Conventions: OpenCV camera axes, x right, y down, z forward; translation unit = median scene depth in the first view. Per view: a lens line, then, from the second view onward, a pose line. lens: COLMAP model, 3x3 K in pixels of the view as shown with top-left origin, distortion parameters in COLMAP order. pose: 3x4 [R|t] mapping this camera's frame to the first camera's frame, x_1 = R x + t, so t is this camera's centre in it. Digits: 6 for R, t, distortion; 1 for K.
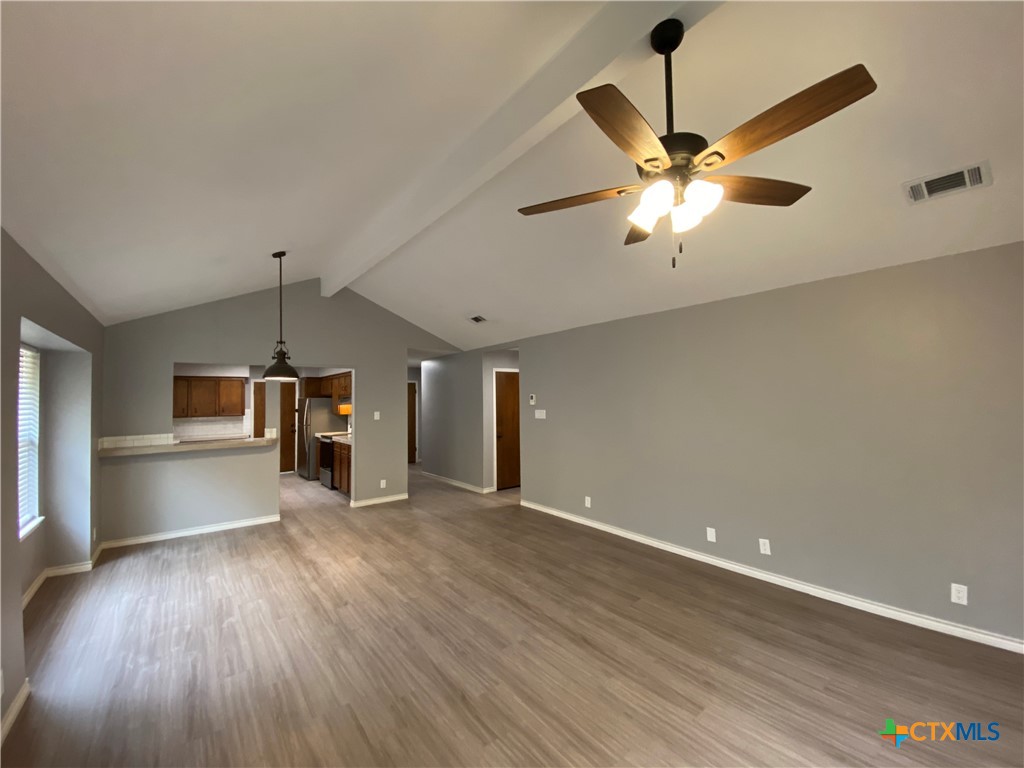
lens RADIAL K [[422.4, 0, 521.9], [0, 422.4, 384.0], [0, 0, 1]] dist [0.000286, -0.011044]
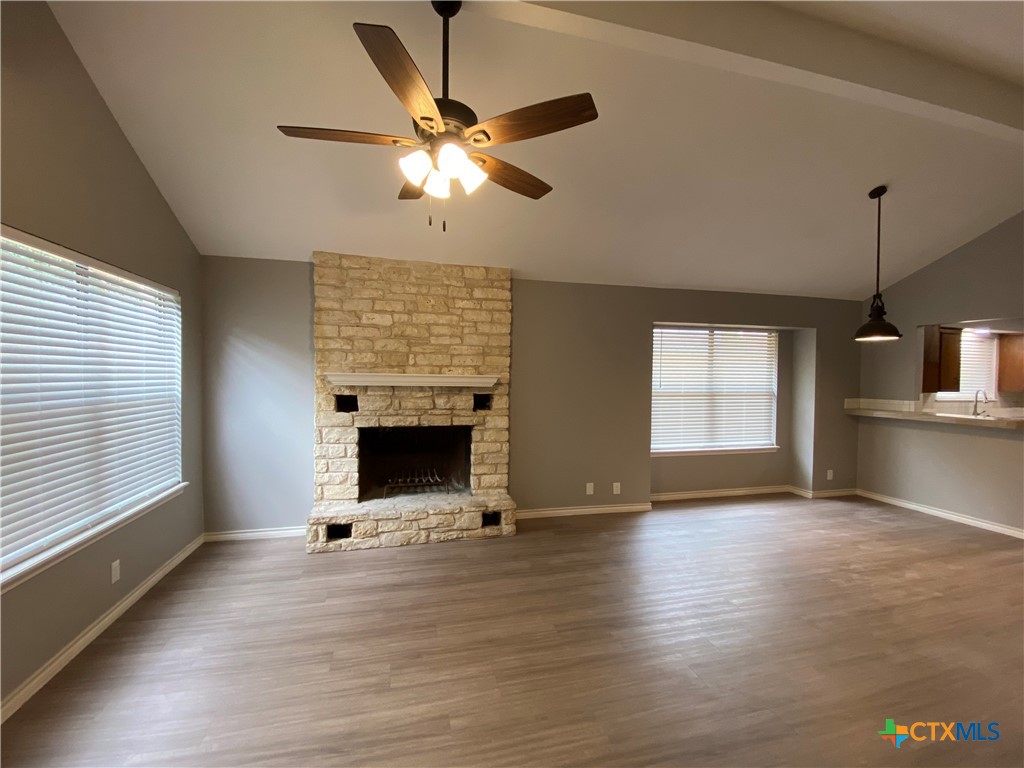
lens RADIAL K [[448.6, 0, 512.0], [0, 448.6, 384.0], [0, 0, 1]] dist [0.049980, -0.000162]
pose [[-0.392089, 0.031751, -0.919379, 0.632682], [0.020883, 0.999454, 0.025611, 0.042859], [0.919690, -0.009158, -0.392538, 0.741132]]
